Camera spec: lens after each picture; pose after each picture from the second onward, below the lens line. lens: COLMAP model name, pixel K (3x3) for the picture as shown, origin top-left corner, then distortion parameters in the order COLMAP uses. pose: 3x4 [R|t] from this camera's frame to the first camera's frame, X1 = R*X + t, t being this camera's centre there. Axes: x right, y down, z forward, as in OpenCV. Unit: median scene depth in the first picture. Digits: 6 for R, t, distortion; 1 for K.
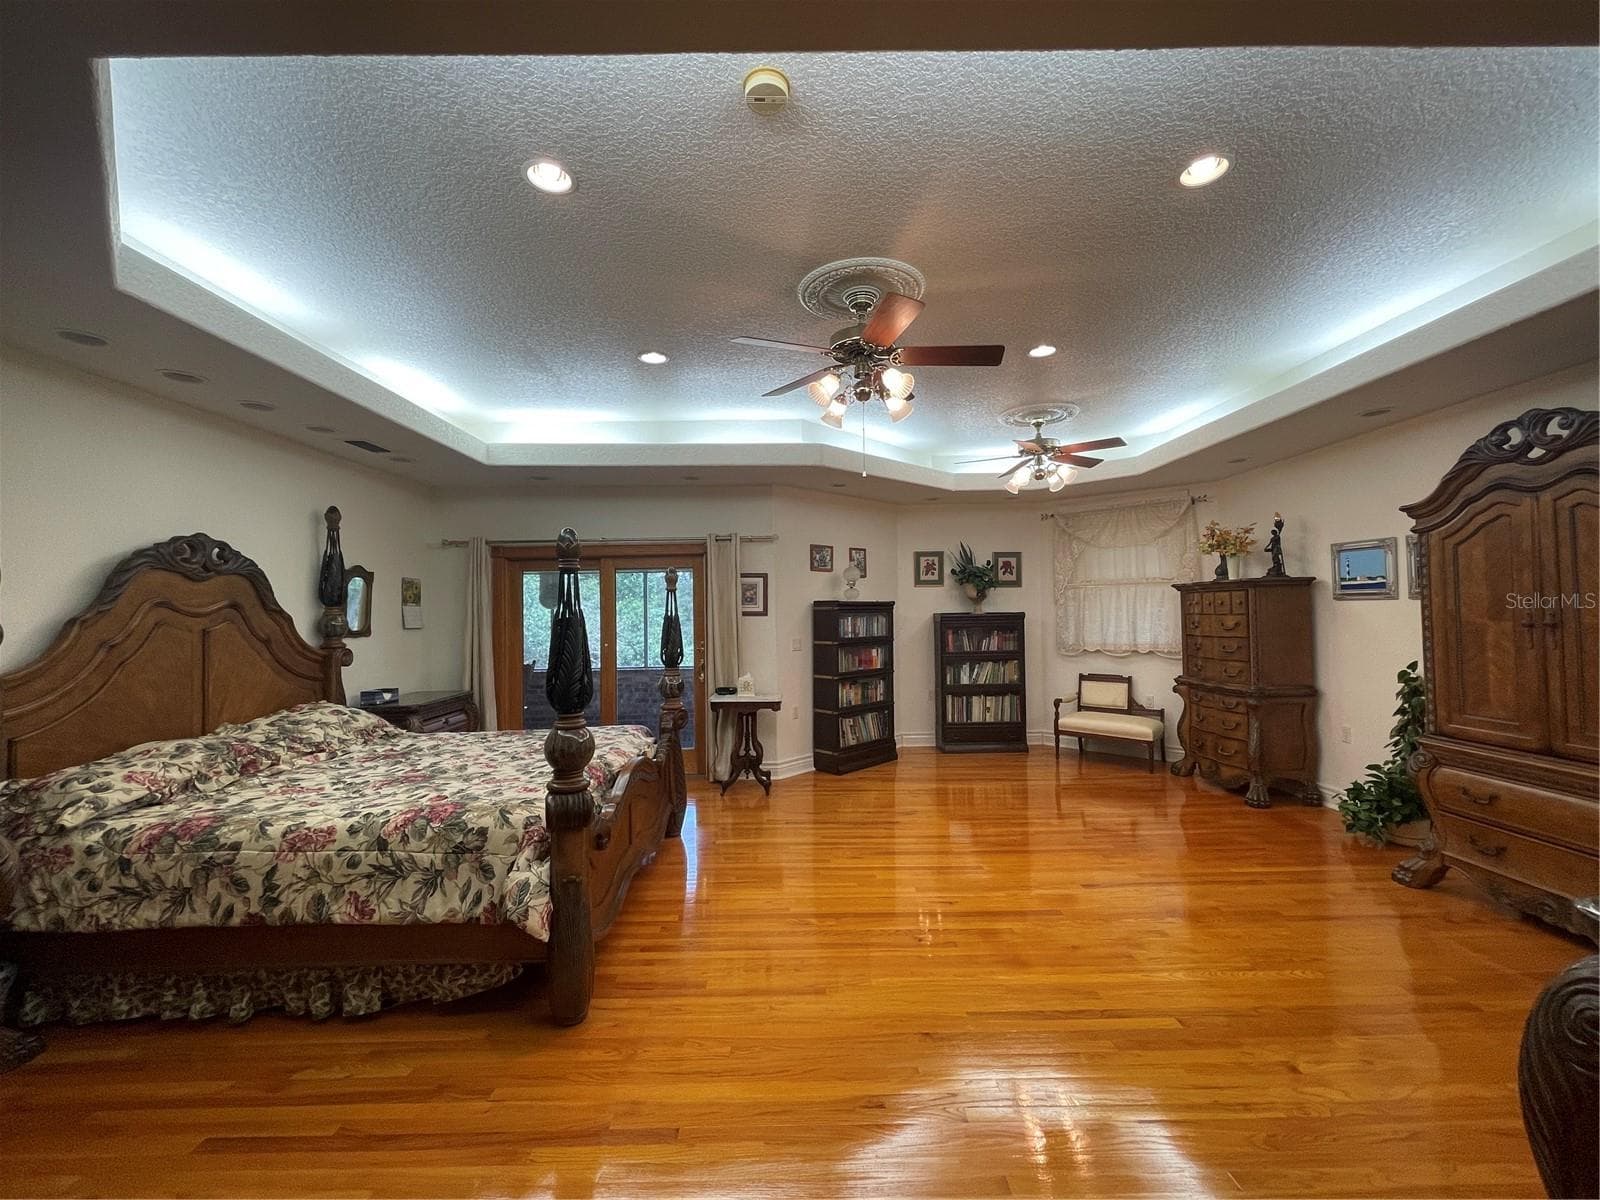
lens RADIAL K [[654.1, 0, 797.3], [0, 654.1, 600.1], [0, 0, 1]] dist [0.003078, 0.000530]
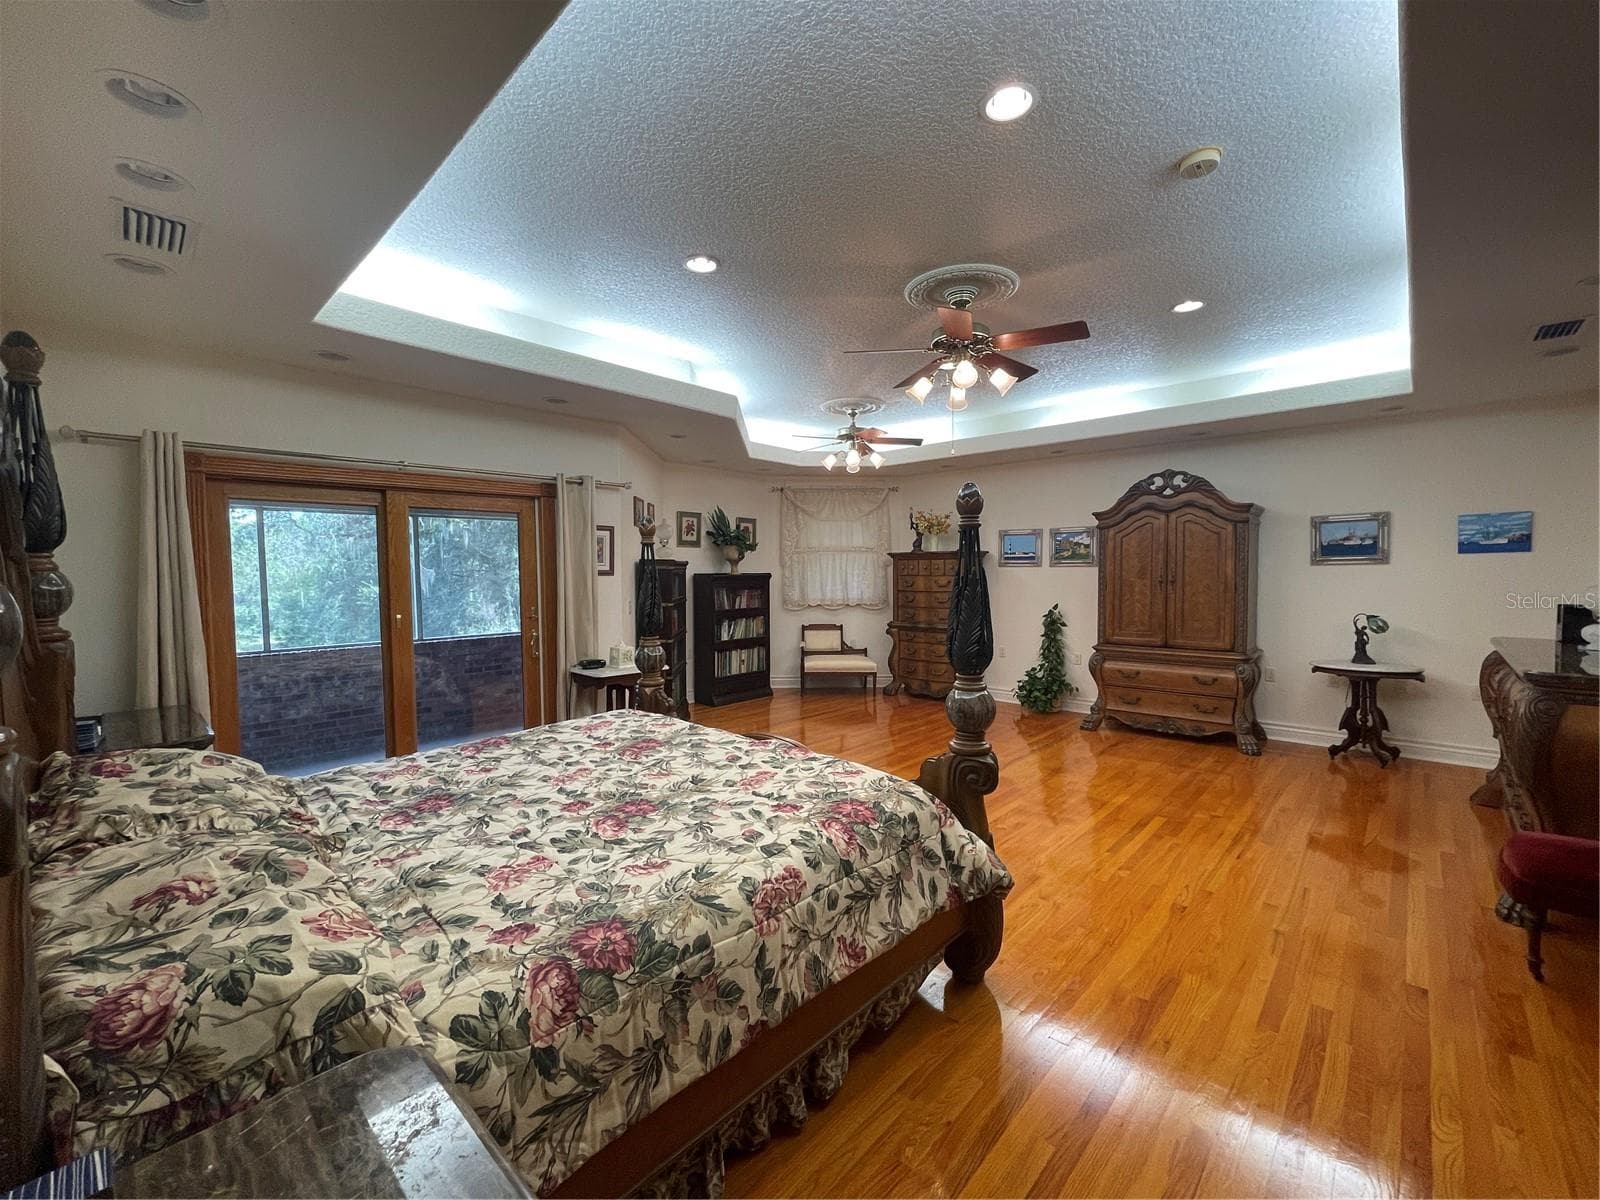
lens RADIAL K [[654.1, 0, 794.8], [0, 654.1, 602.0], [0, 0, 1]] dist [0.003078, 0.000530]
pose [[0.697024, -0.025964, 0.716577, -0.518826], [-0.019323, 0.998301, 0.054967, 0.006534], [-0.716787, -0.052159, 0.695339, 0.219310]]
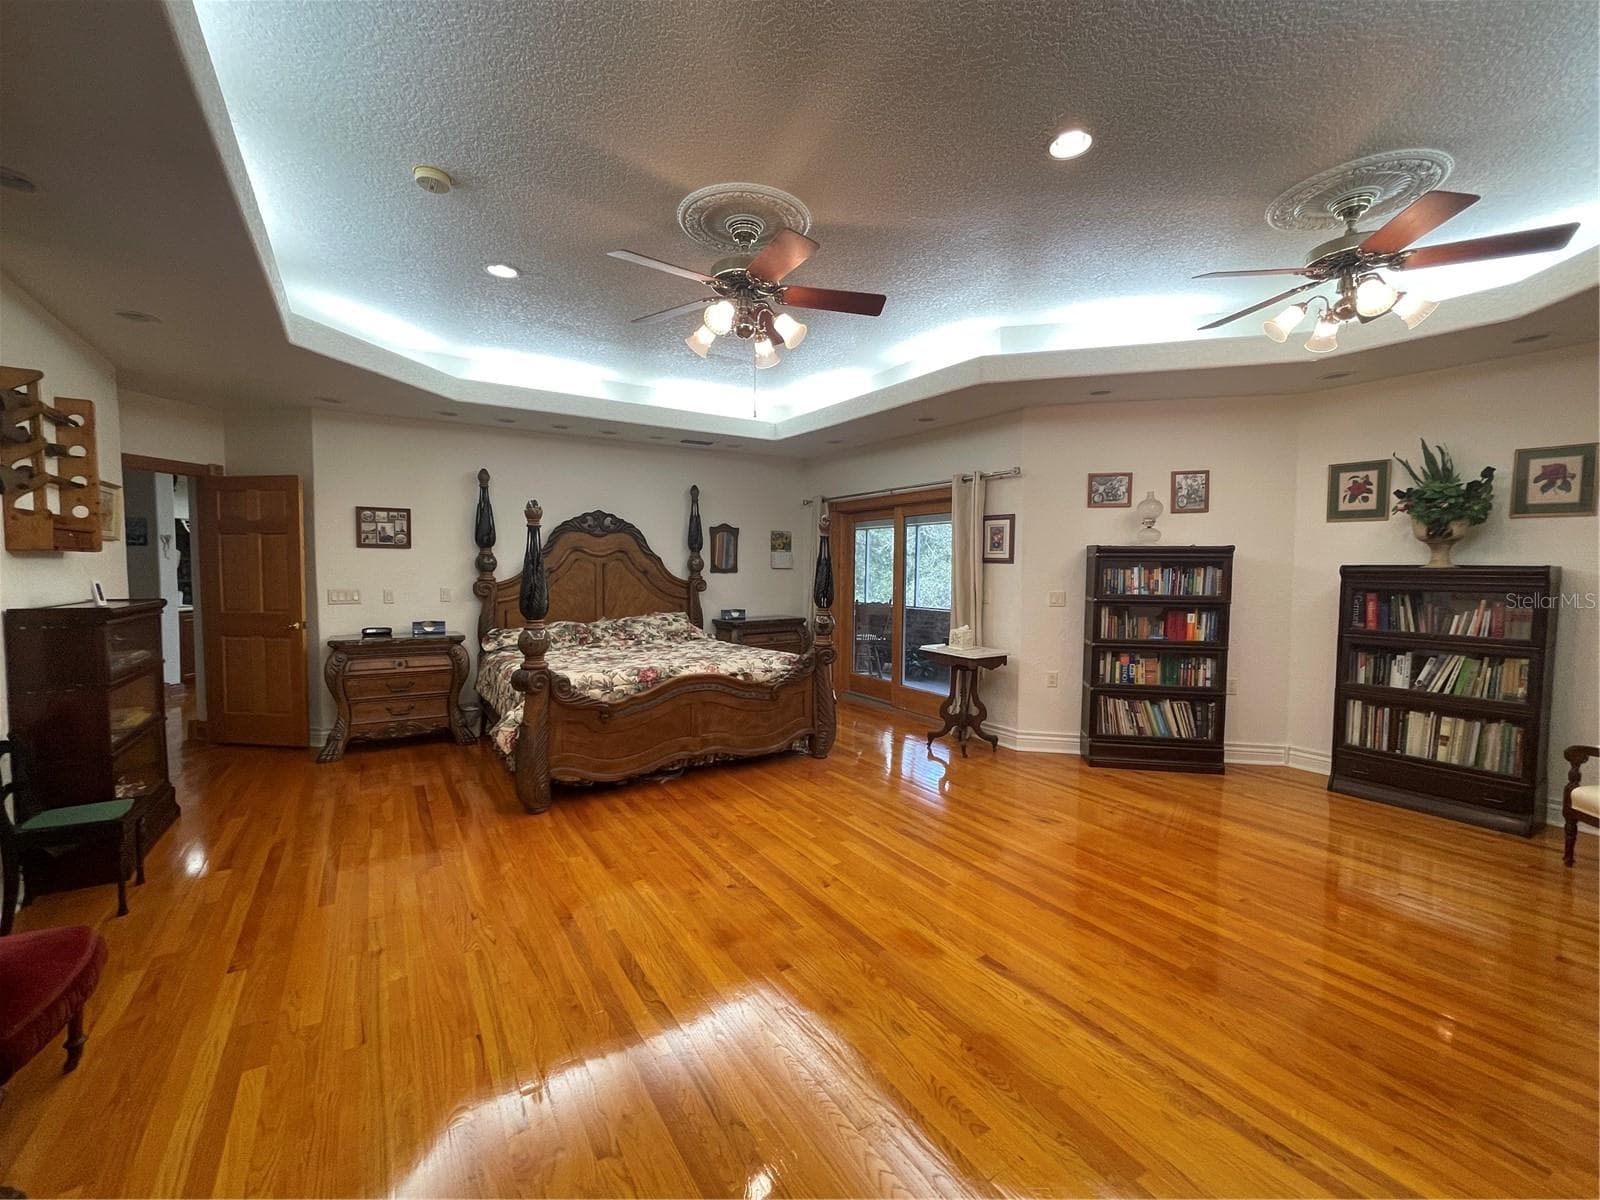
lens RADIAL K [[654.1, 0, 804.5], [0, 654.1, 598.9], [0, 0, 1]] dist [0.003078, 0.000530]
pose [[0.544315, 0.061481, -0.836625, 0.549259], [0.004061, 0.997106, 0.075916, 0.003726], [0.838871, -0.044720, 0.542490, 0.298670]]
